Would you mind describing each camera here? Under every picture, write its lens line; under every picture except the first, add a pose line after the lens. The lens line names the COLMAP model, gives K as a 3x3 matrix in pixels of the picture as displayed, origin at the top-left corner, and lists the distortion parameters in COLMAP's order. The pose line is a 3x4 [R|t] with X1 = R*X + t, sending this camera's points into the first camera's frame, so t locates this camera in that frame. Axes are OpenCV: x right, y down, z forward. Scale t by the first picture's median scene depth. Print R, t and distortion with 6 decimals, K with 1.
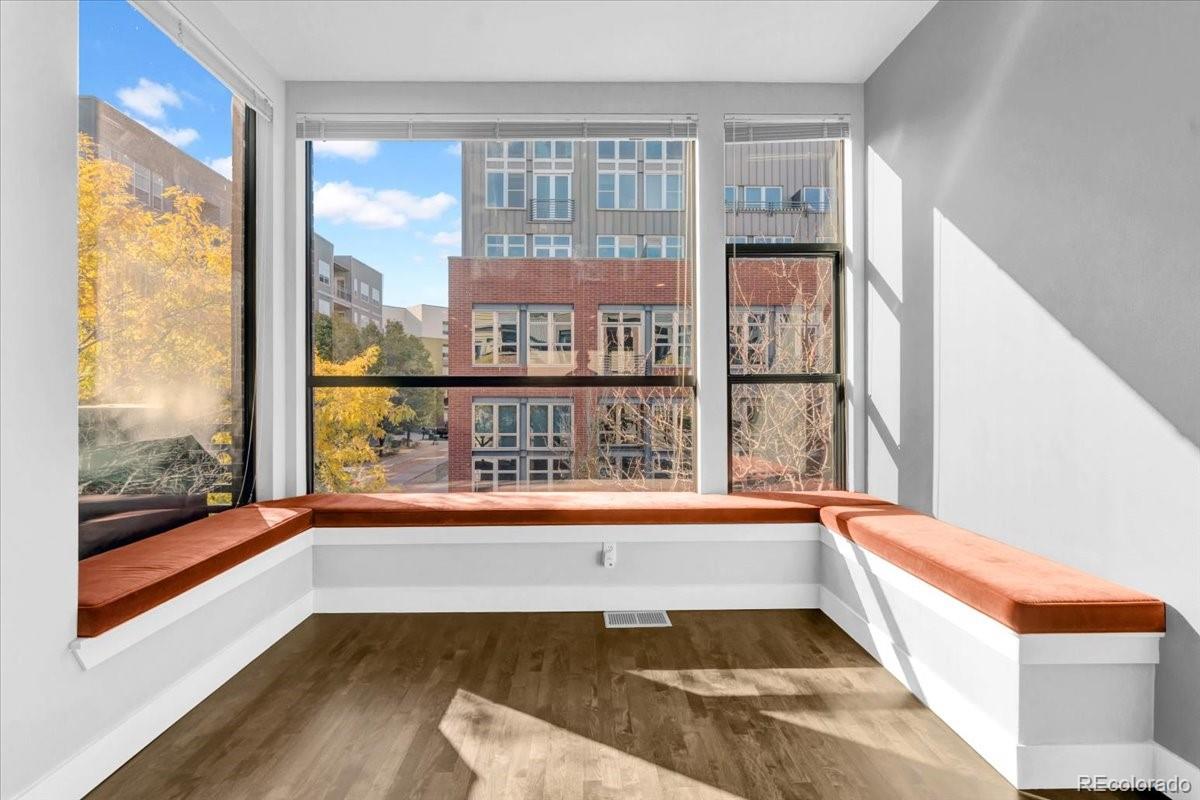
lens RADIAL K [[529.8, 0, 600.0], [0, 529.8, 400.0], [0, 0, 1]] dist [-0.002105, -0.000403]
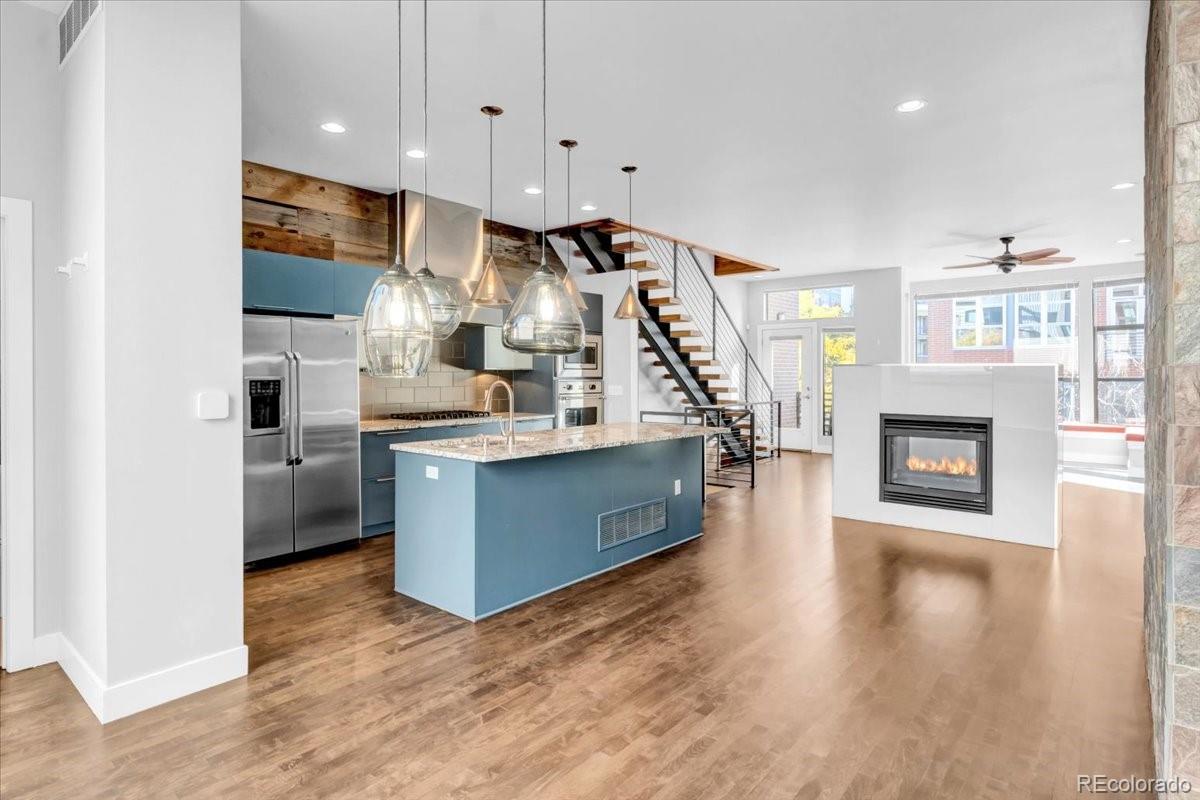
lens RADIAL K [[626.1, 0, 600.5], [0, 626.1, 373.5], [0, 0, 1]] dist [-0.002472, -0.000279]
pose [[0.745340, 0.003776, -0.666674, 0.482452], [-0.009199, 0.999947, -0.004621, -0.033518], [0.666621, 0.009577, 0.745335, -2.888907]]
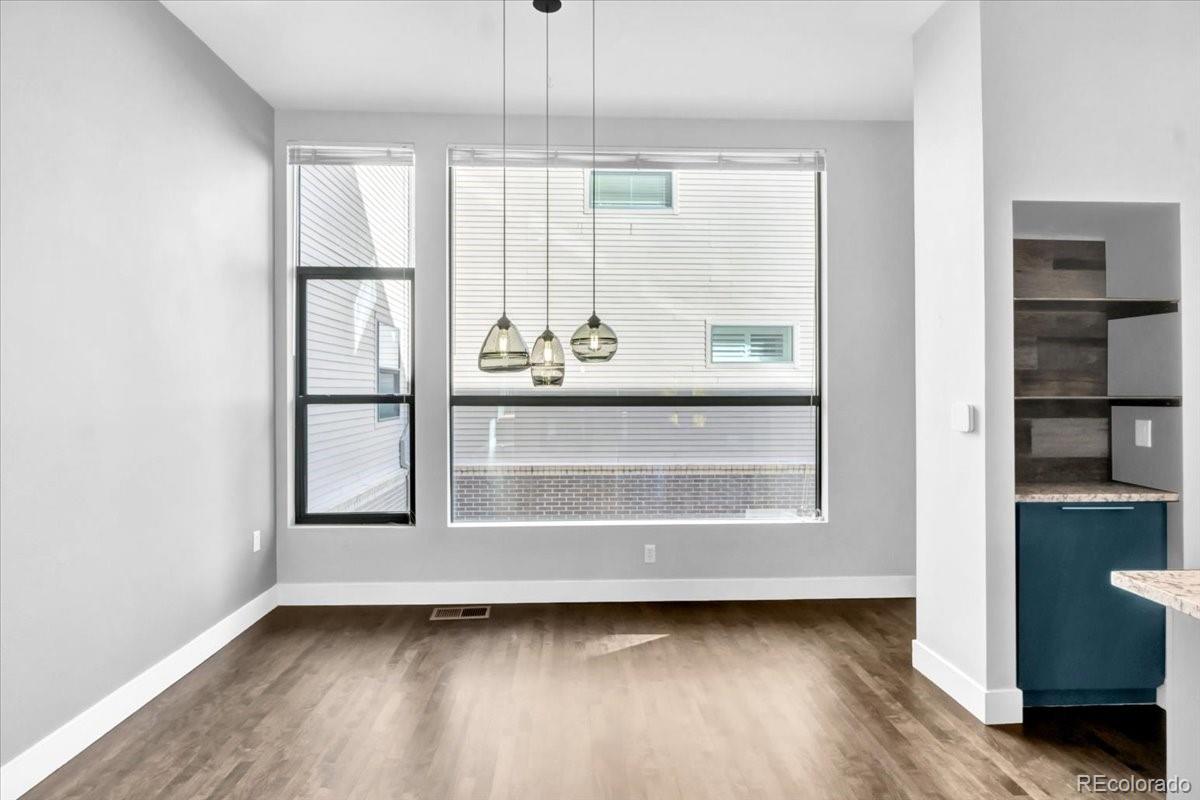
lens RADIAL K [[629.6, 0, 599.5], [0, 629.6, 385.5], [0, 0, 1]] dist [0.001496, 0.001197]
pose [[-0.999872, 0.004501, -0.015342, 0.023170], [0.004454, 0.999985, 0.003109, -0.036562], [0.015356, 0.003040, -0.999877, -1.796662]]
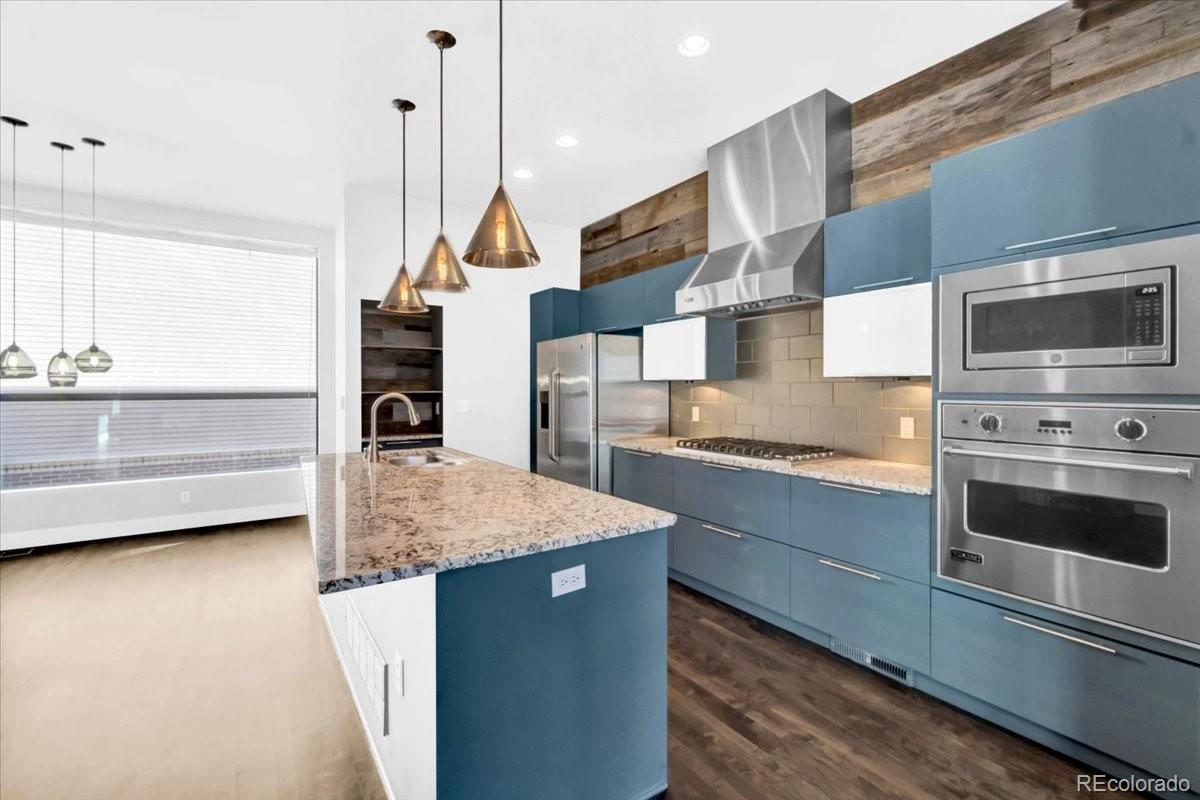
lens RADIAL K [[521.9, 0, 596.5], [0, 521.9, 386.6], [0, 0, 1]] dist [-0.000560, 0.000077]
pose [[-0.846036, 0.005087, -0.533101, -0.298397], [0.000599, 0.999963, 0.008591, -0.043667], [0.533125, 0.006949, -0.846008, -1.079053]]
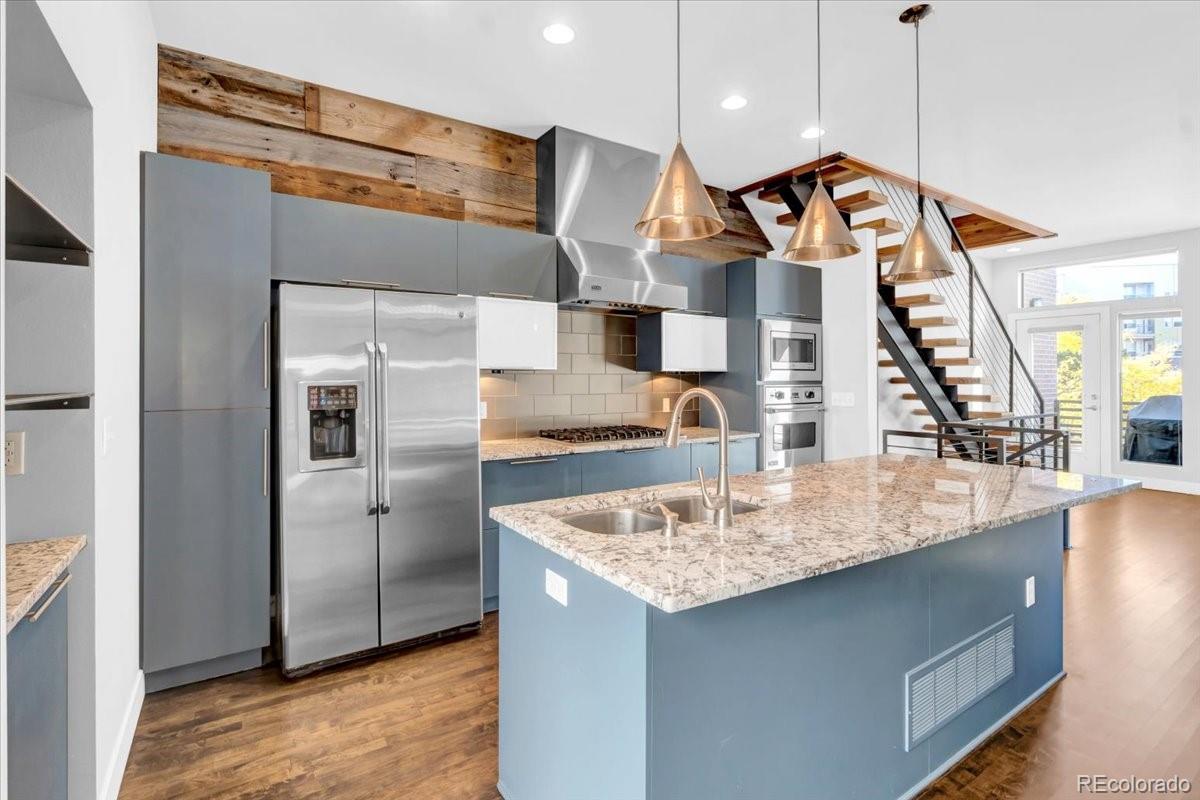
lens RADIAL K [[558.5, 0, 599.4], [0, 558.5, 375.7], [0, 0, 1]] dist [-0.008637, 0.000546]
pose [[0.522948, -0.001254, -0.852364, -0.084039], [-0.008004, 0.999948, -0.006382, -0.030847], [0.852327, 0.010160, 0.522910, -2.459578]]
